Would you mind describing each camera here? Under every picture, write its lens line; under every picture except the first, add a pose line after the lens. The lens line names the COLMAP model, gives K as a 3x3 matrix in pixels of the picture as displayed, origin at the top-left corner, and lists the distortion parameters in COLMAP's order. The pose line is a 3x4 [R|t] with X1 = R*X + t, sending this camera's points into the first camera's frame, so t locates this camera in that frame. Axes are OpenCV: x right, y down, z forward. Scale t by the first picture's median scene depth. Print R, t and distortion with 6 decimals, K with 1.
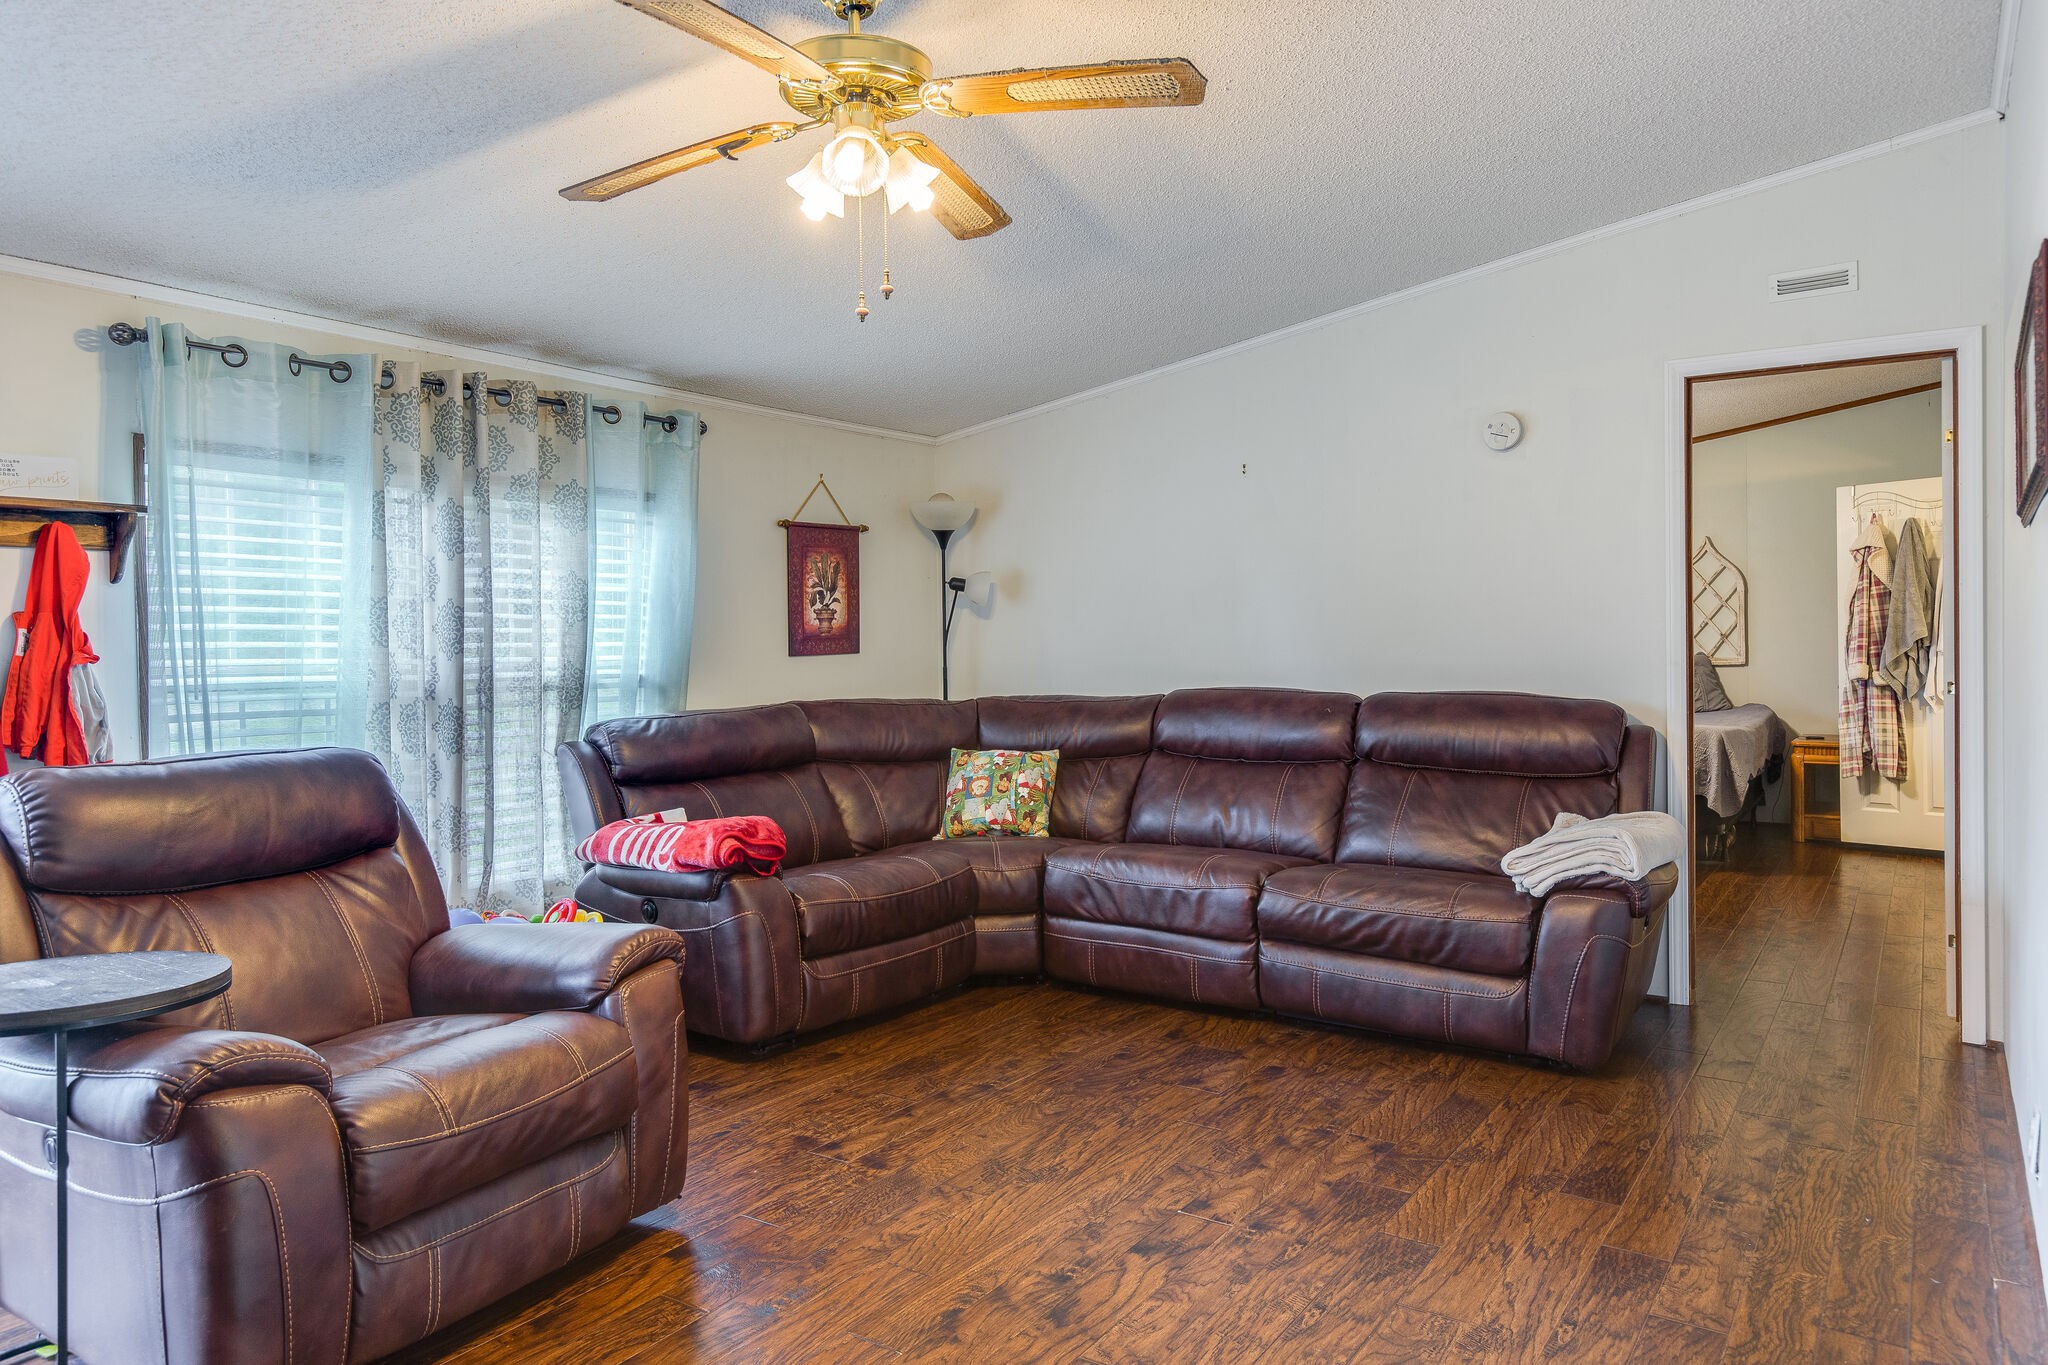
lens RADIAL K [[1316.7, 0, 1021.0], [0, 1316.7, 671.3], [0, 0, 1]] dist [0.000539, 0.000686]
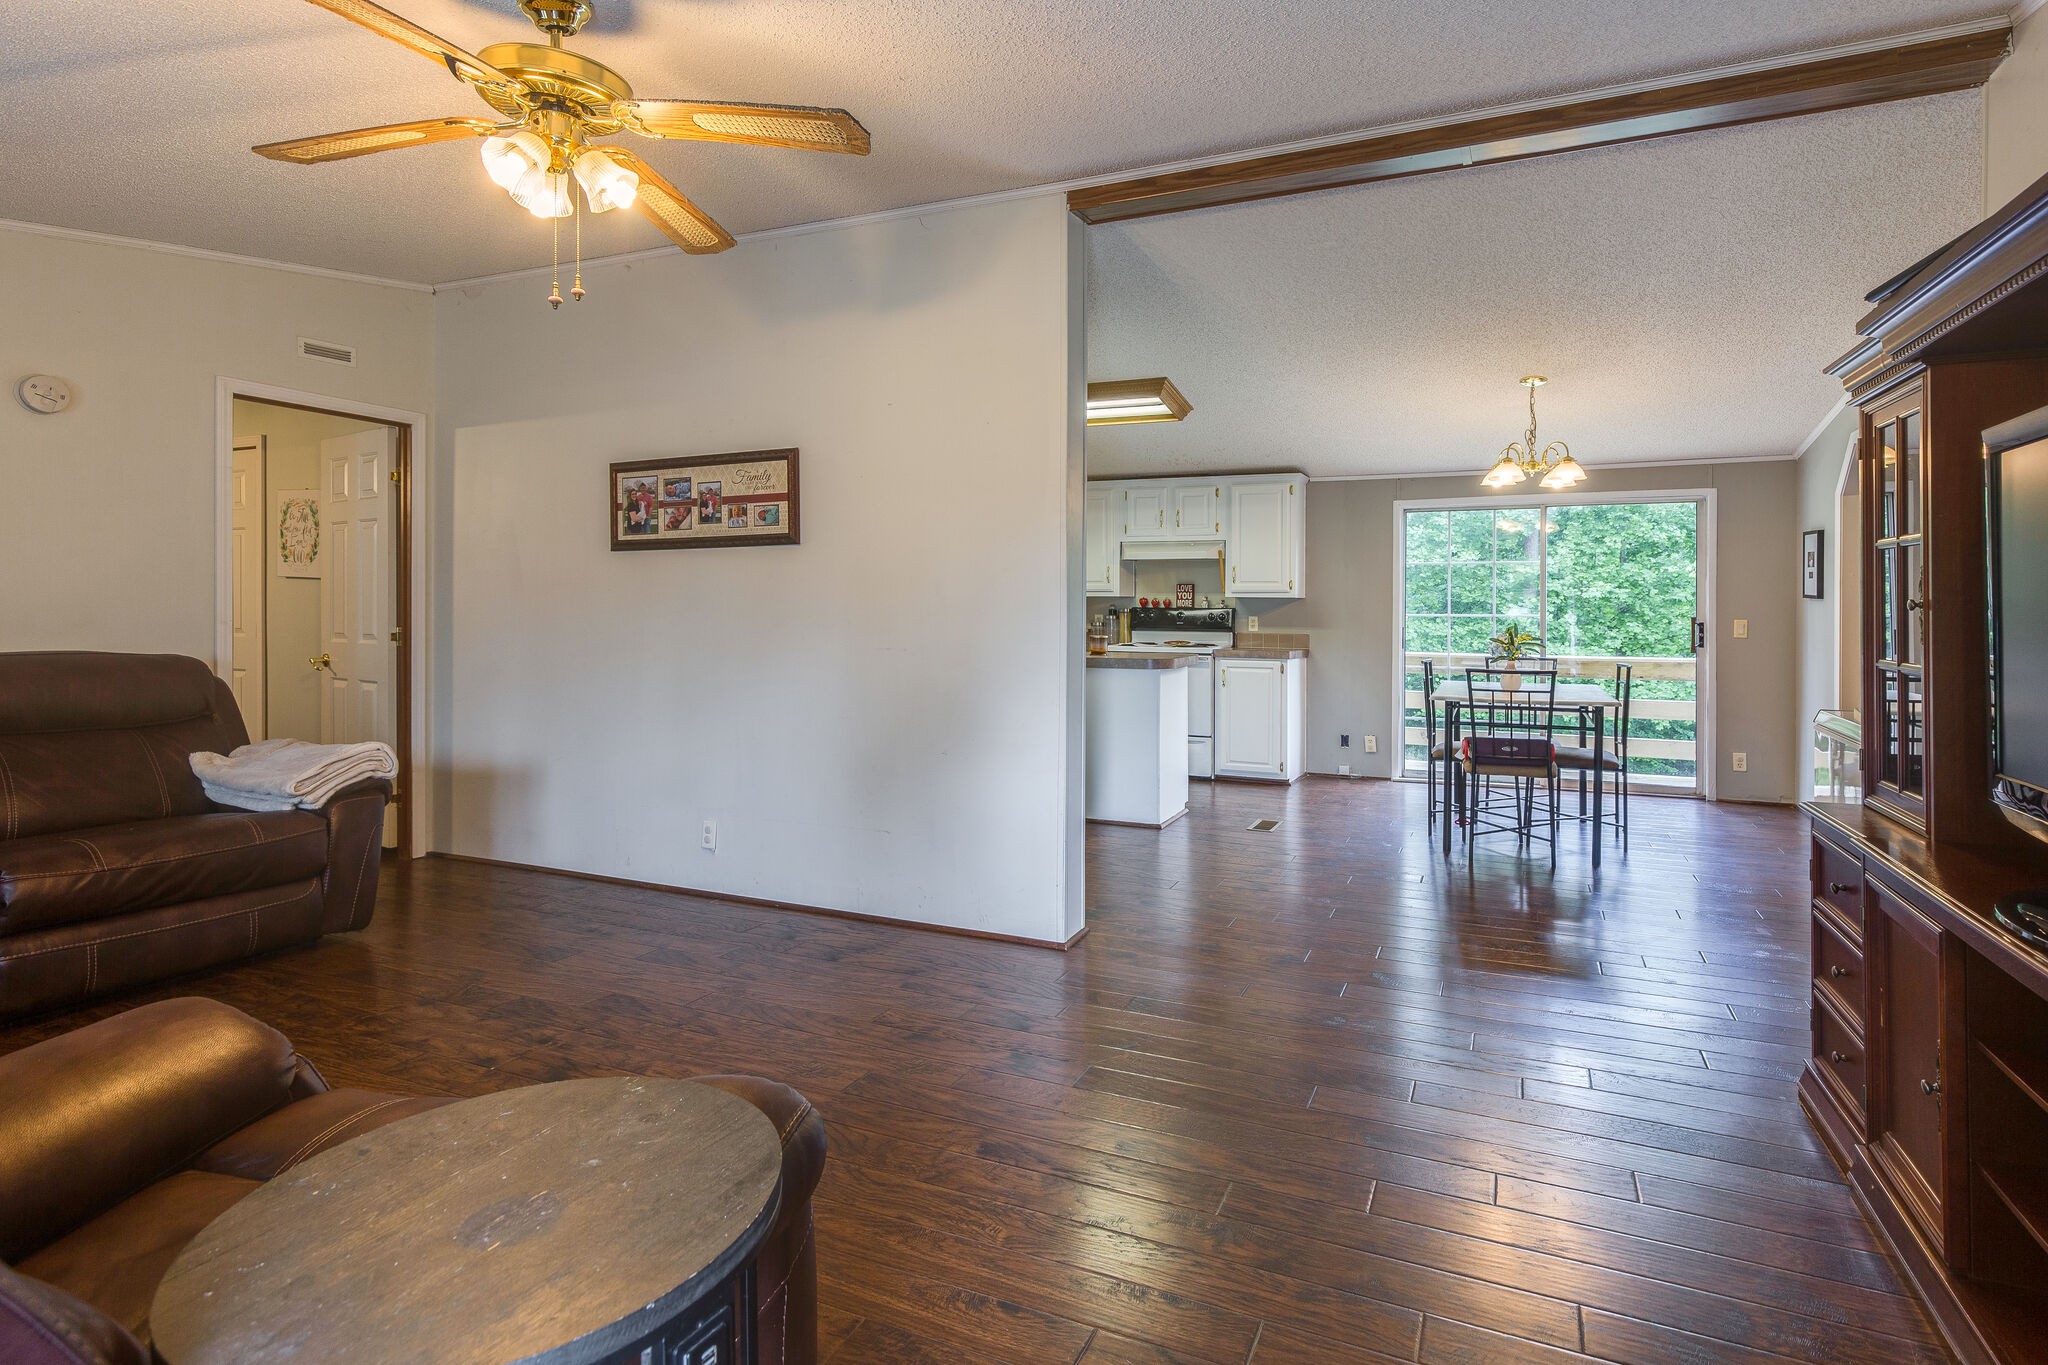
lens RADIAL K [[1079.0, 0, 982.5], [0, 1079.0, 603.0], [0, 0, 1]] dist [0.003975, 0.000420]
pose [[-0.133009, 0.015193, 0.990998, -0.889555], [0.013642, 0.999816, -0.013498, -0.001365], [-0.991021, 0.011724, -0.133192, 0.642673]]
